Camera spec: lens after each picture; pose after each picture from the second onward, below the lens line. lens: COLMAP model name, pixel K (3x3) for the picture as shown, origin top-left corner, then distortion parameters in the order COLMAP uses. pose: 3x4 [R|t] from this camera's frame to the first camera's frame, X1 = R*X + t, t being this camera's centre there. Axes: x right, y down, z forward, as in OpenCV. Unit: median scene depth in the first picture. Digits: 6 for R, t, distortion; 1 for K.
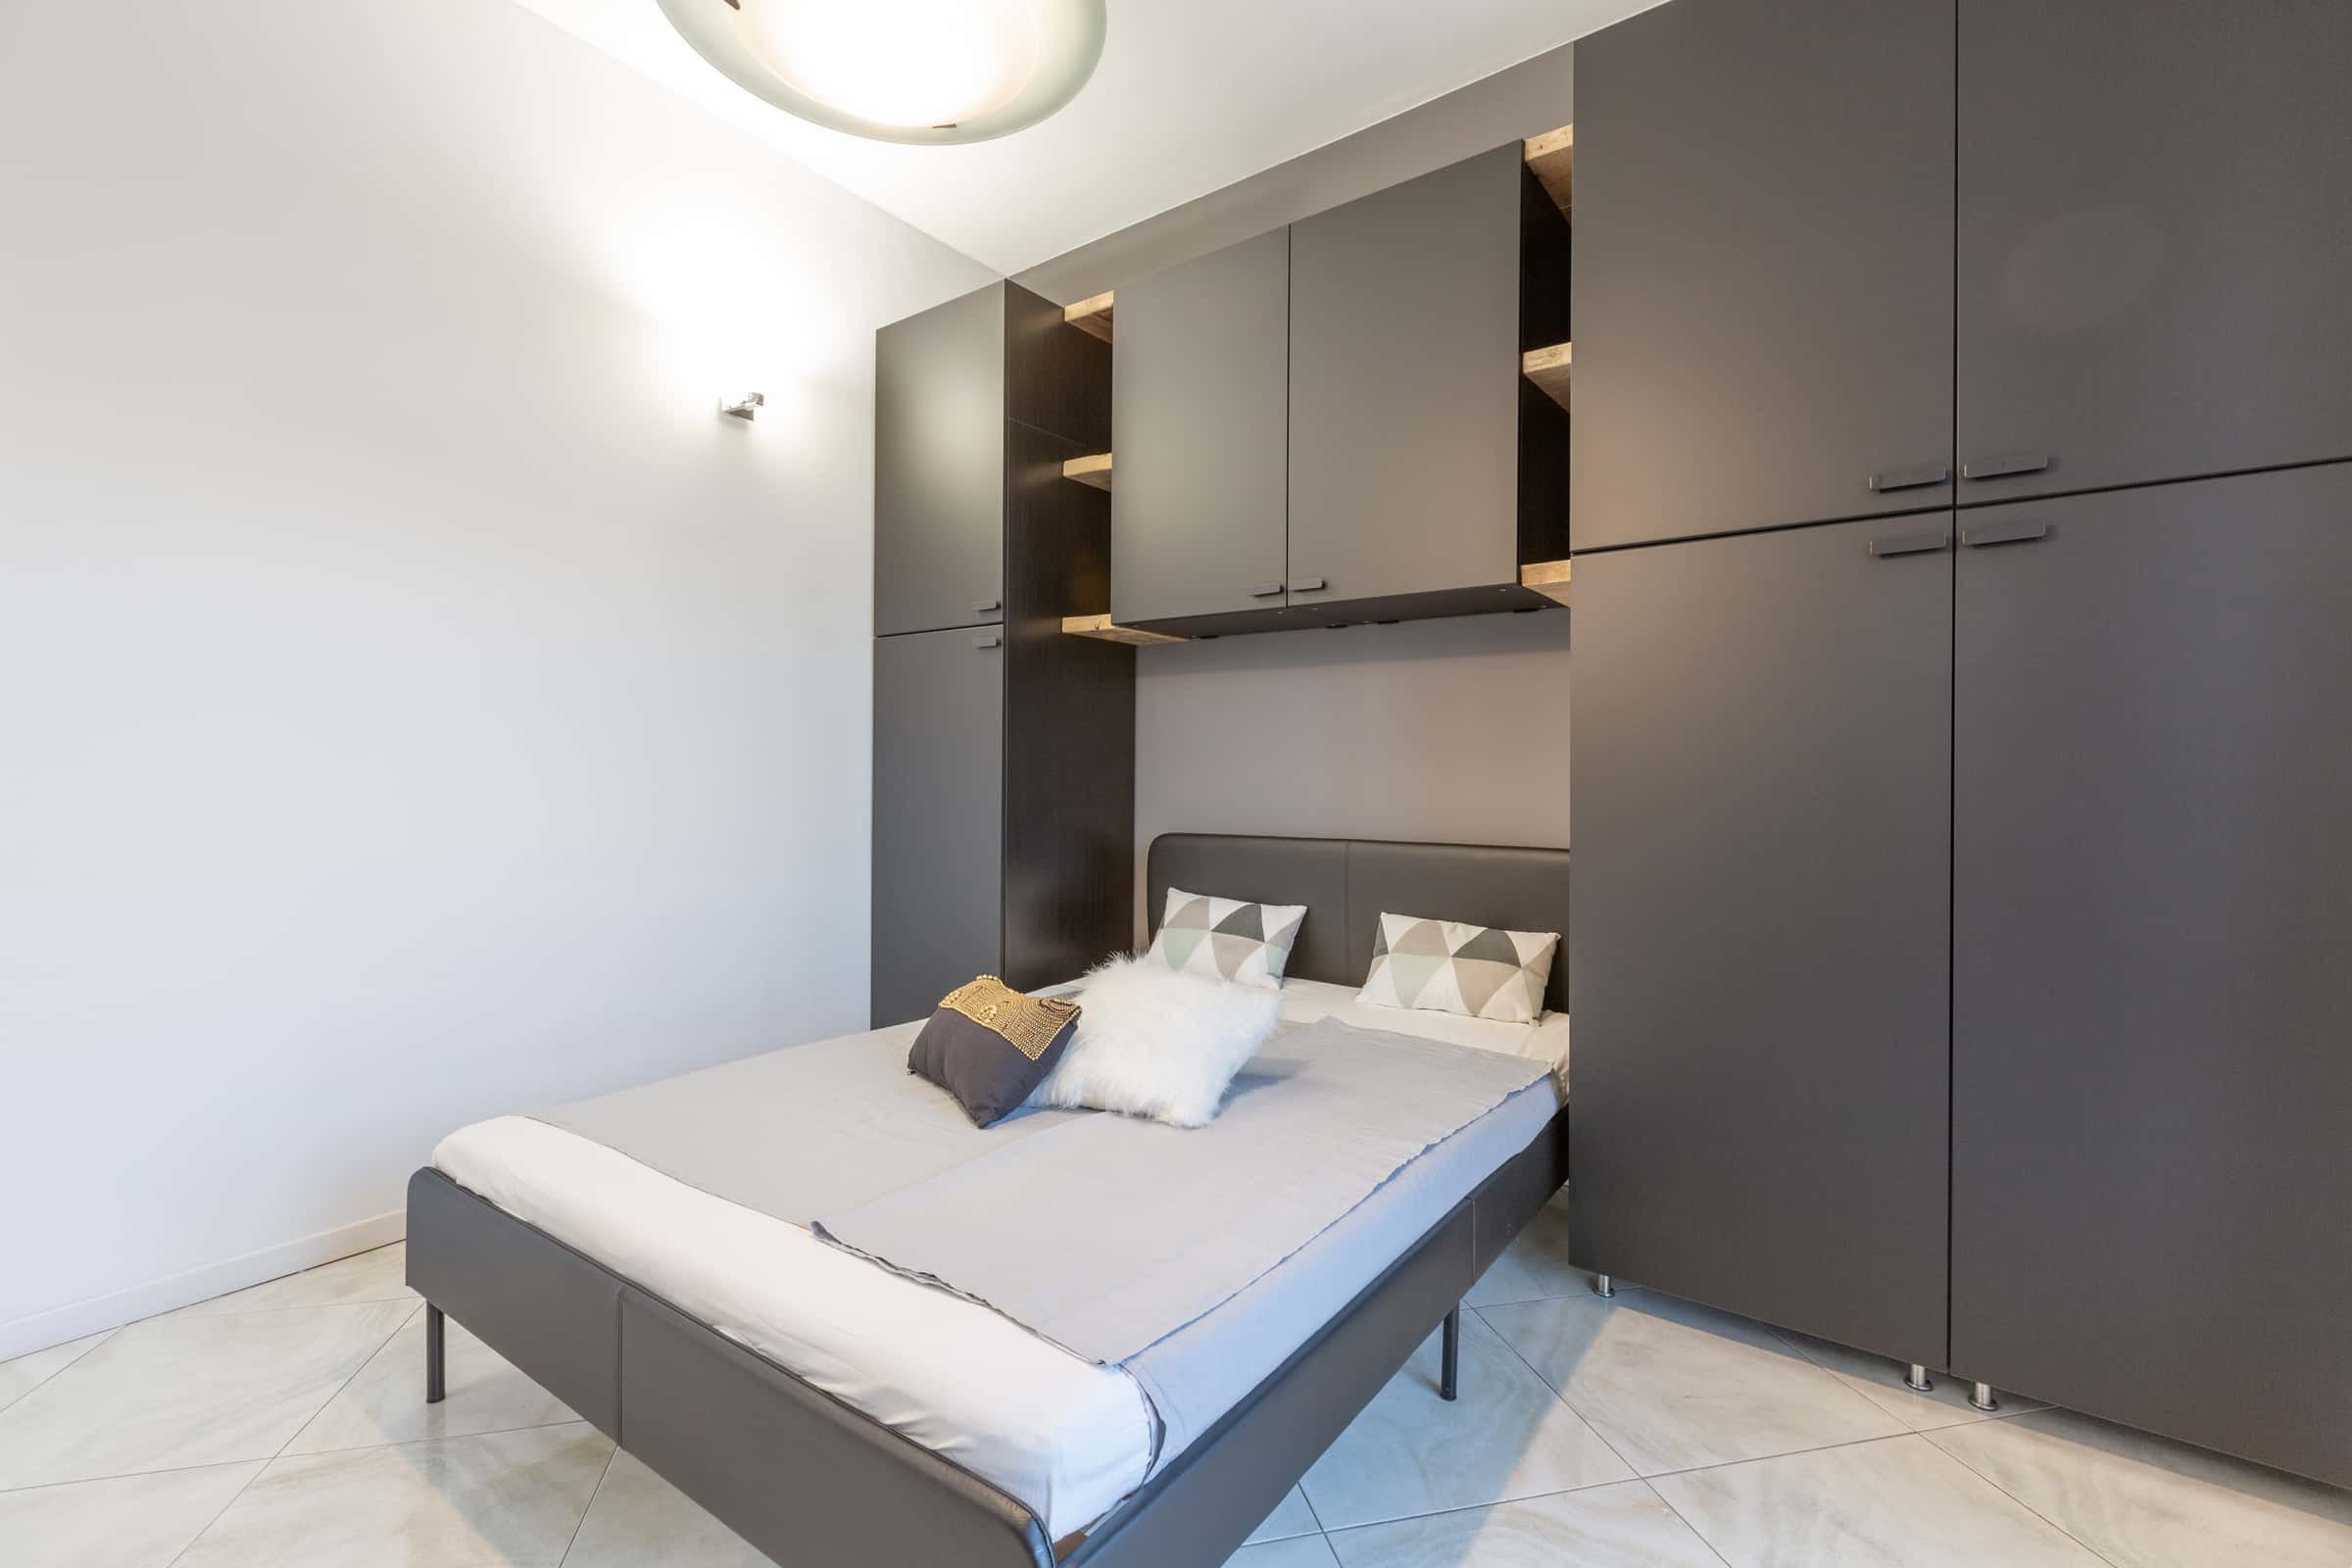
lens RADIAL K [[1039.8, 0, 1163.0], [0, 1039.8, 778.8], [0, 0, 1]] dist [-0.002362, -0.000250]
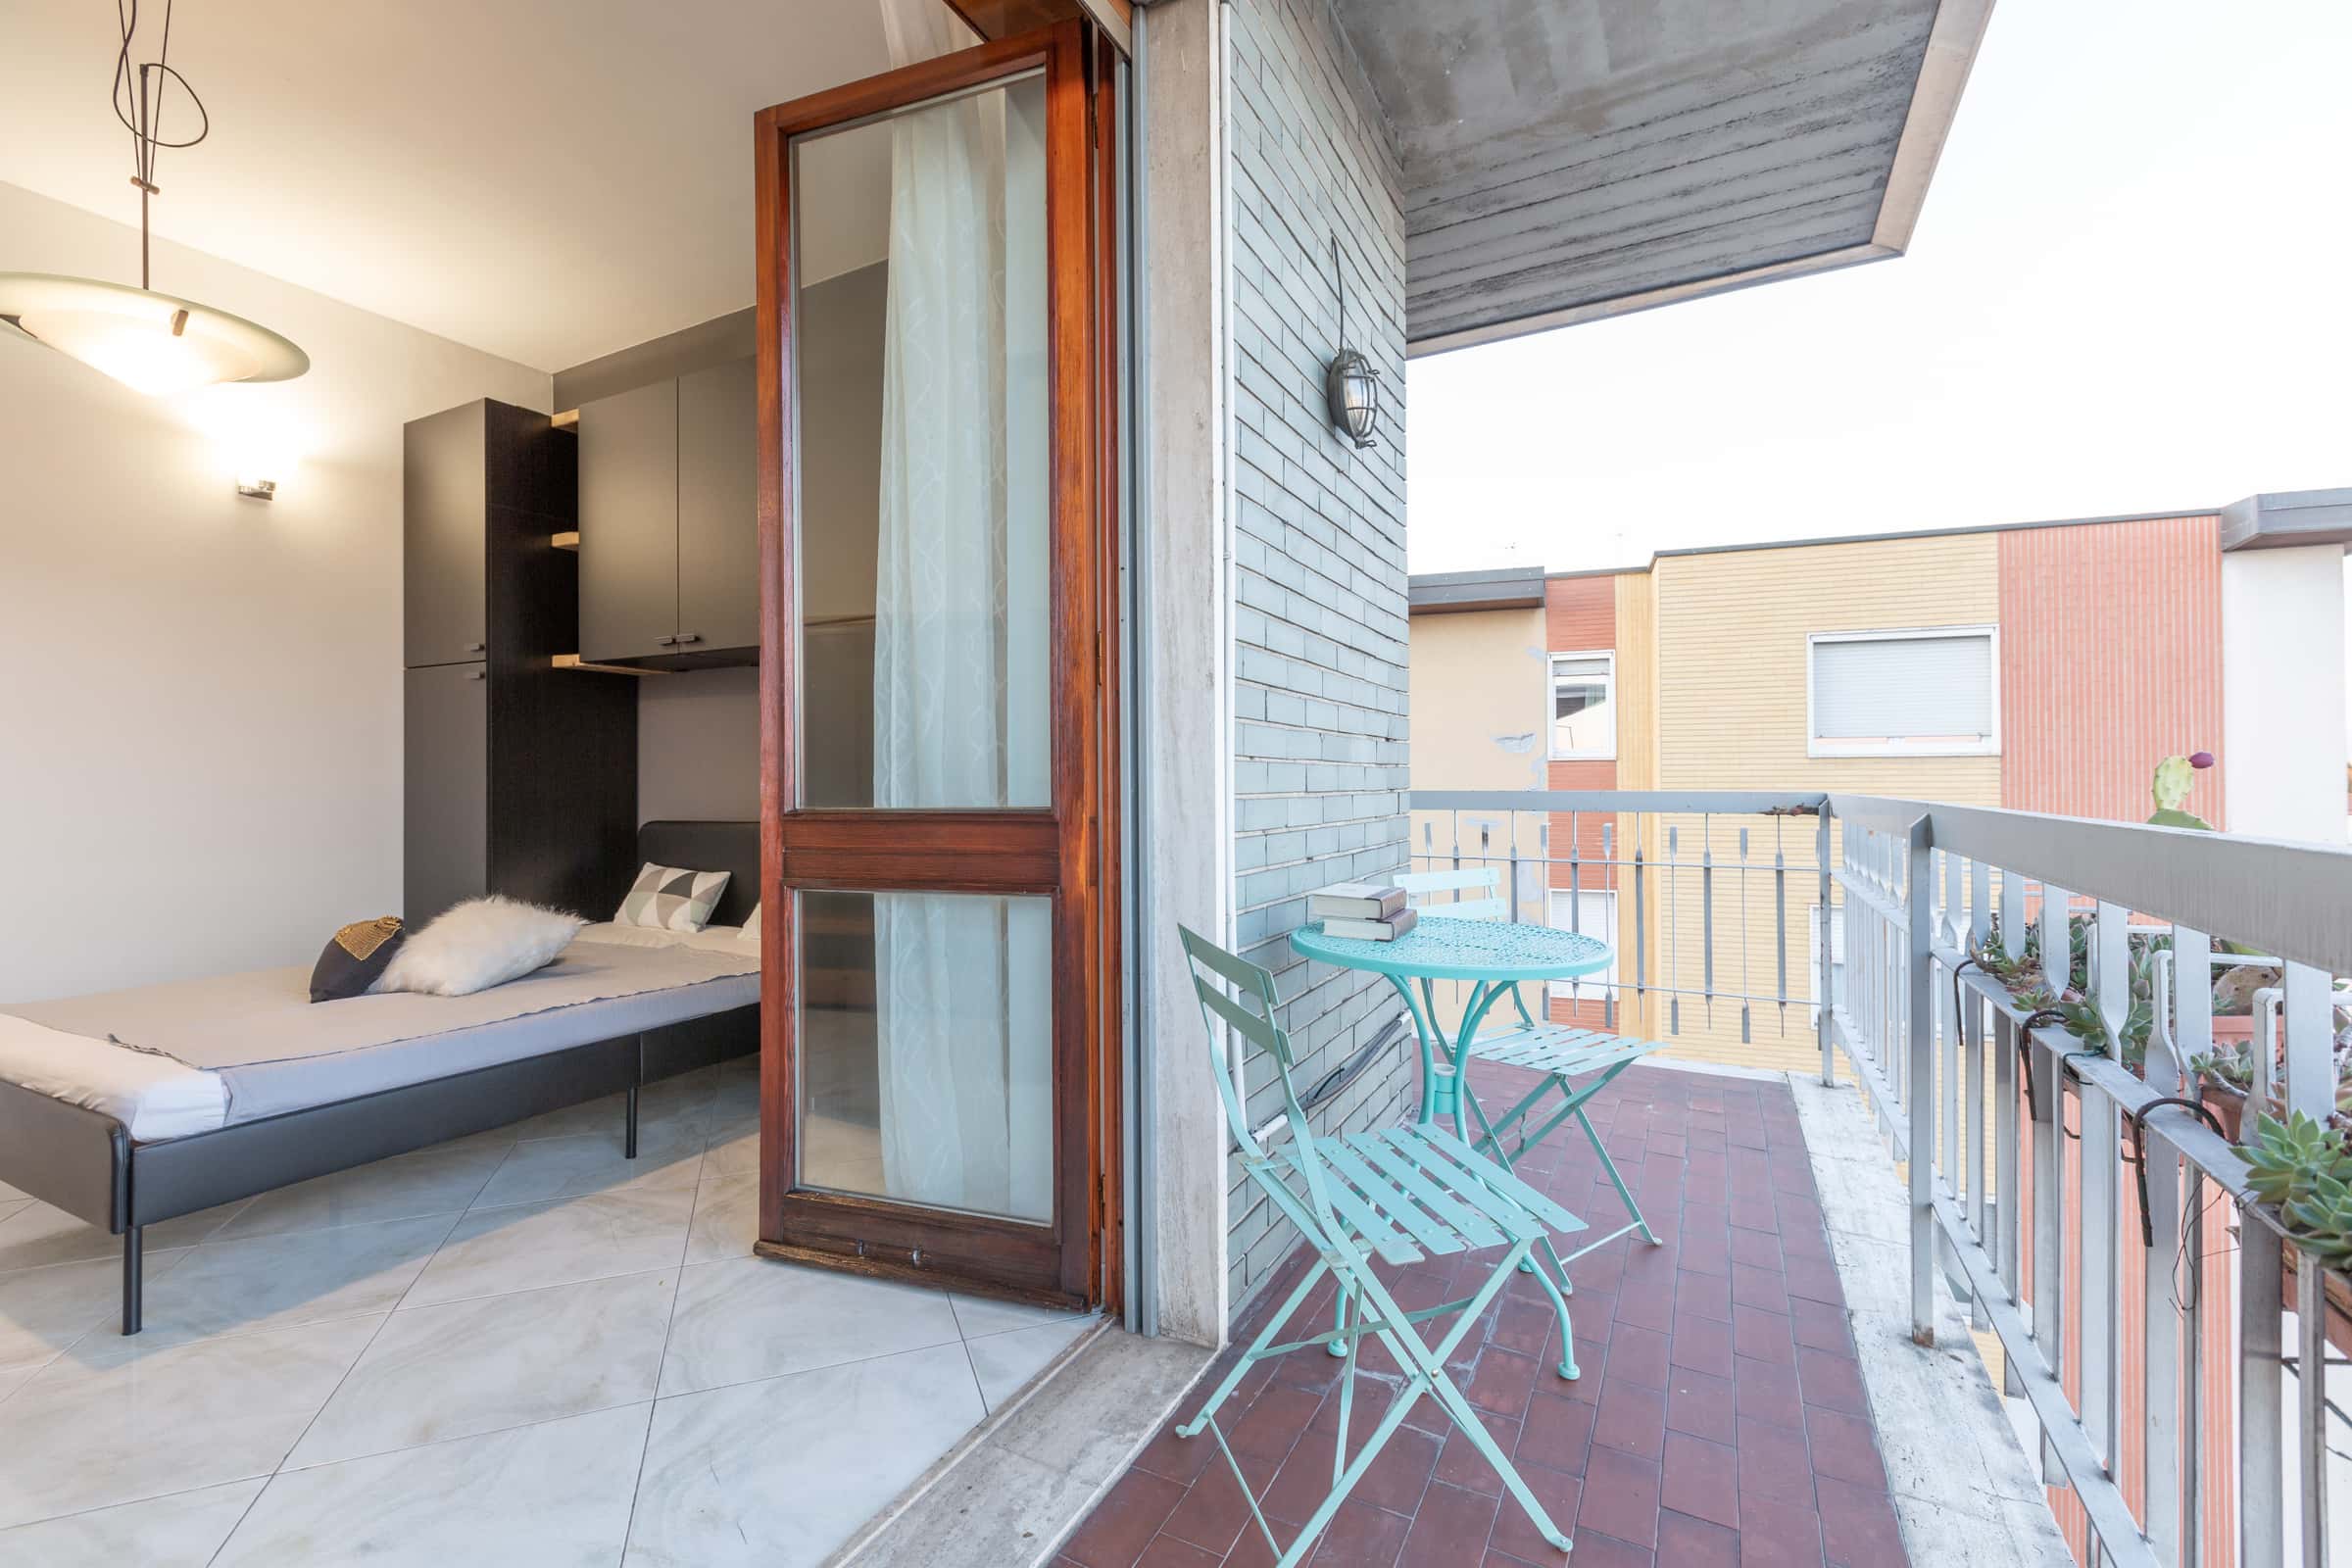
lens RADIAL K [[1039.8, 0, 1174.1], [0, 1039.8, 784.2], [0, 0, 1]] dist [-0.002362, -0.000250]
pose [[0.989232, -0.007891, 0.146146, 0.512178], [0.007970, 0.999968, 0.000049, 0.012760], [-0.146141, 0.001116, 0.989263, -0.420768]]
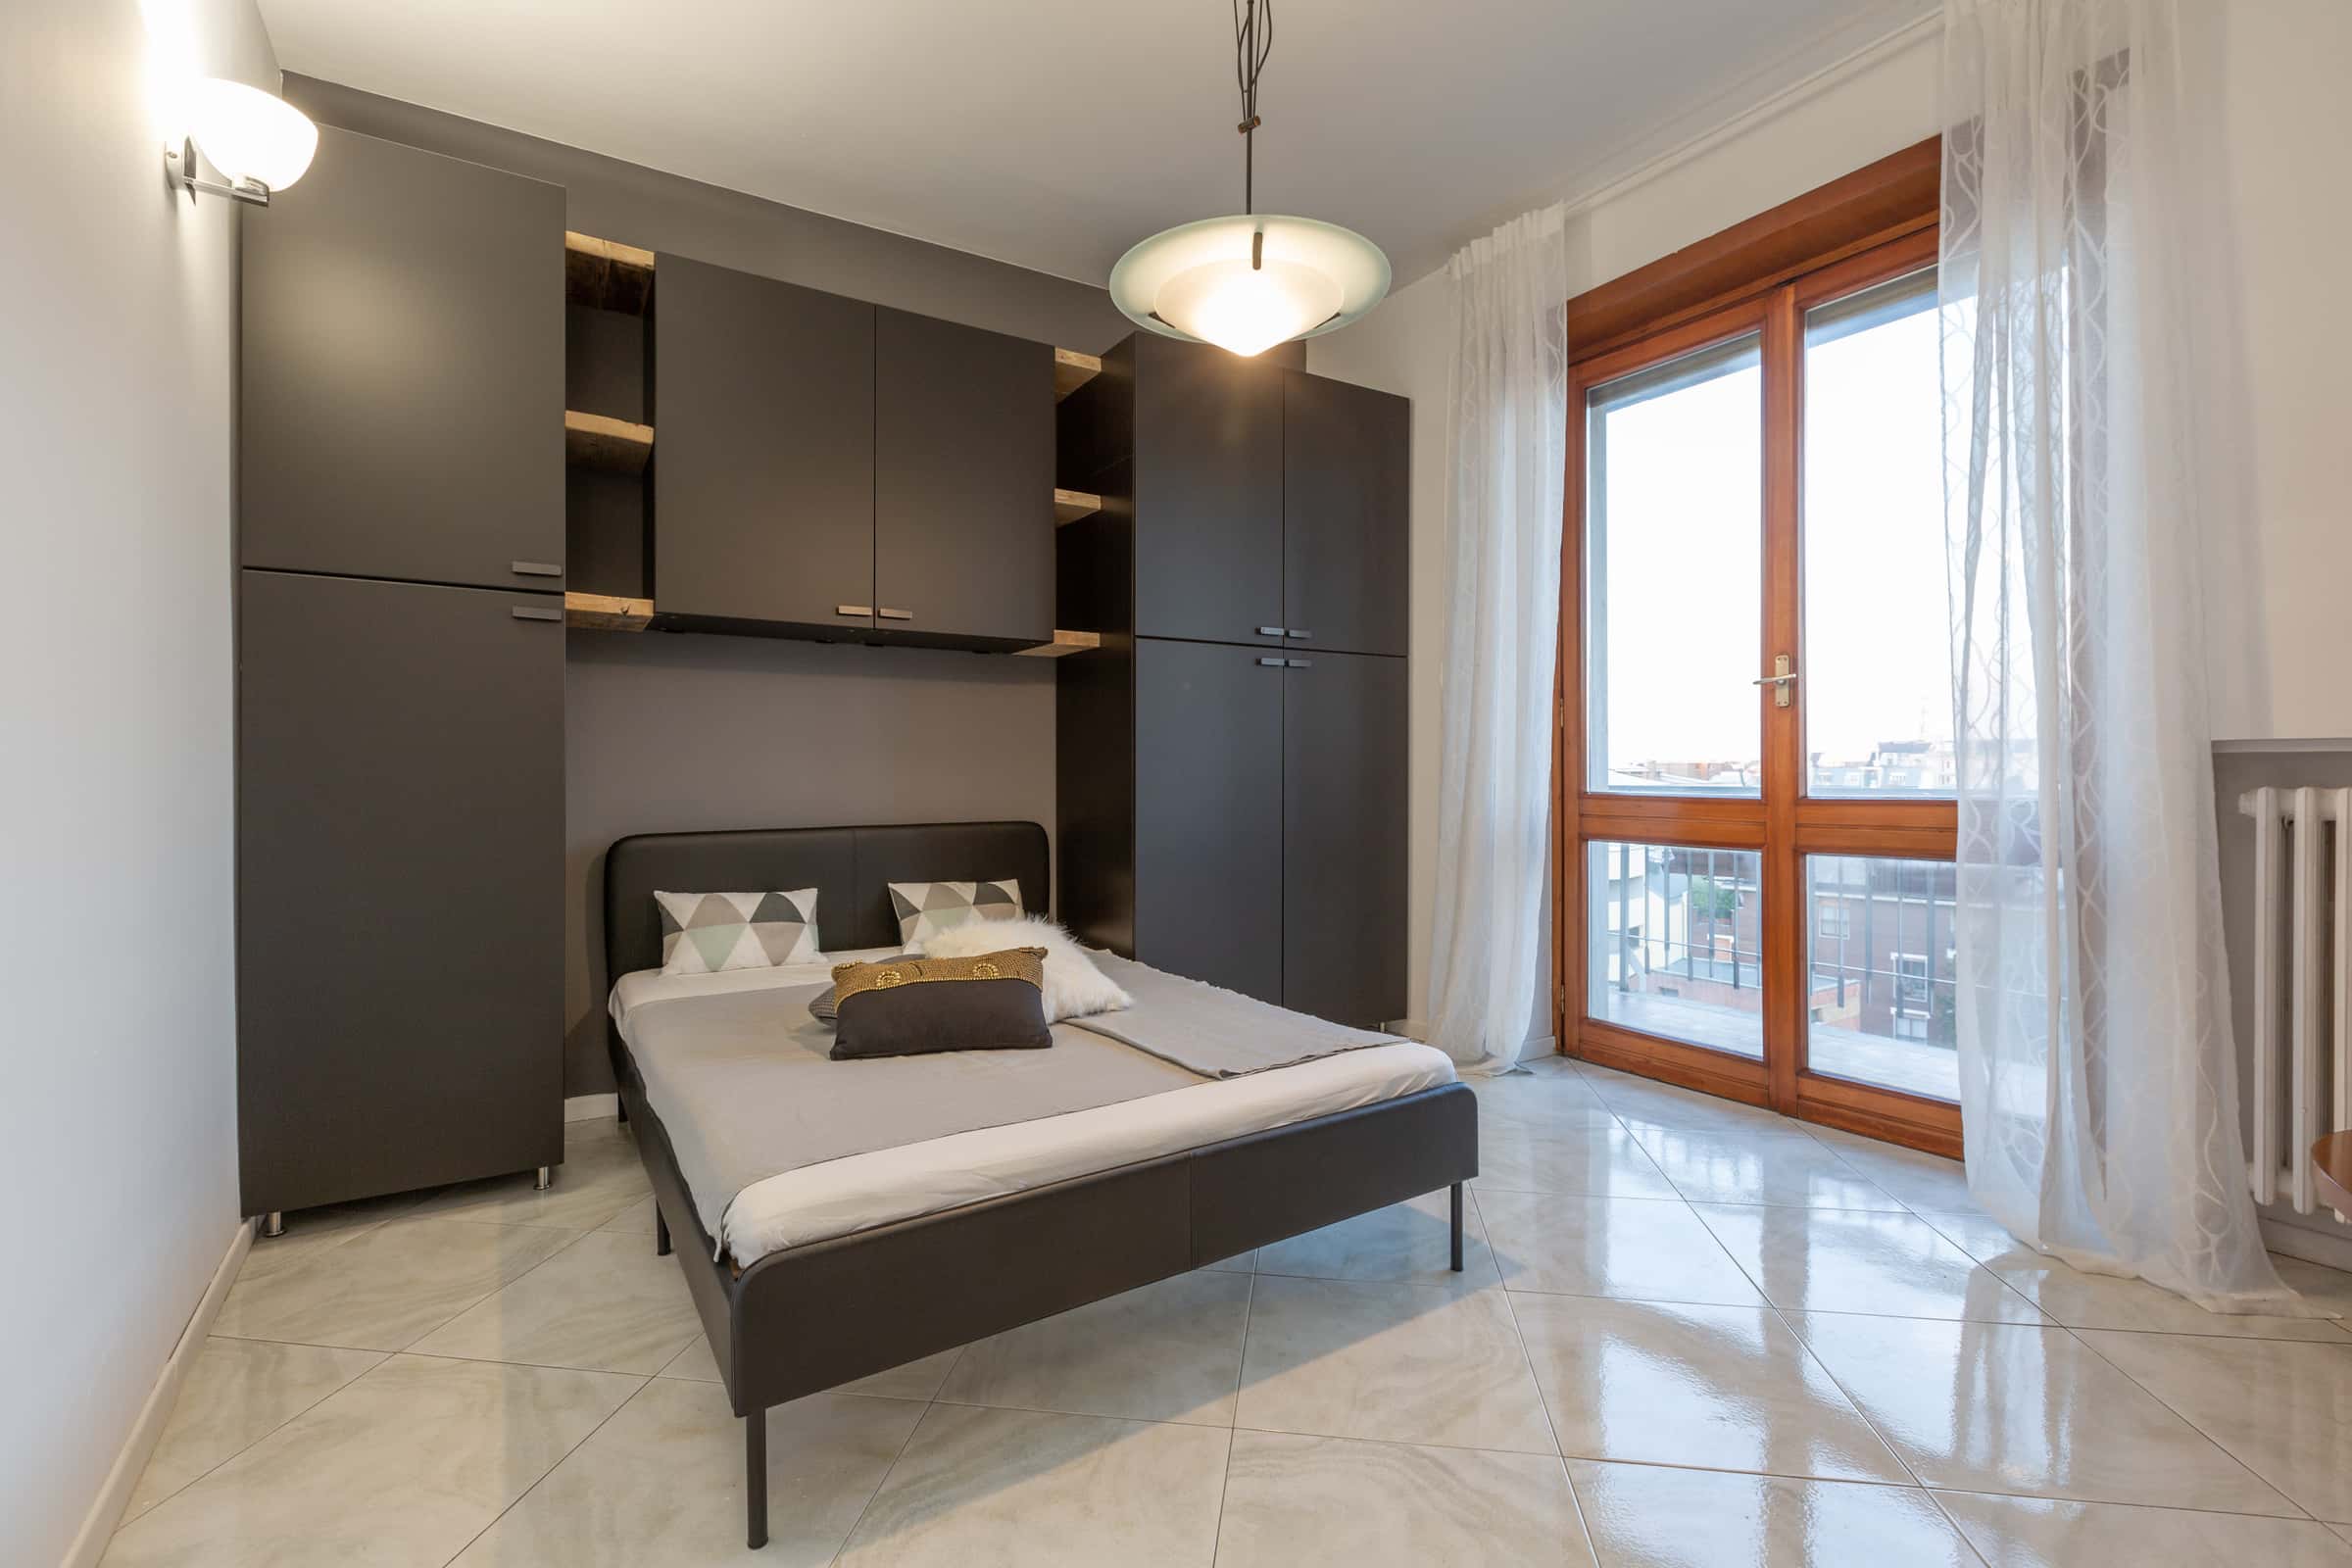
lens RADIAL K [[1039.8, 0, 1168.1], [0, 1039.8, 782.7], [0, 0, 1]] dist [-0.002362, -0.000250]
pose [[0.360688, -0.014714, 0.932571, -0.770840], [0.015909, 0.999827, 0.009622, 0.003273], [-0.932551, 0.011365, 0.360860, 0.238809]]
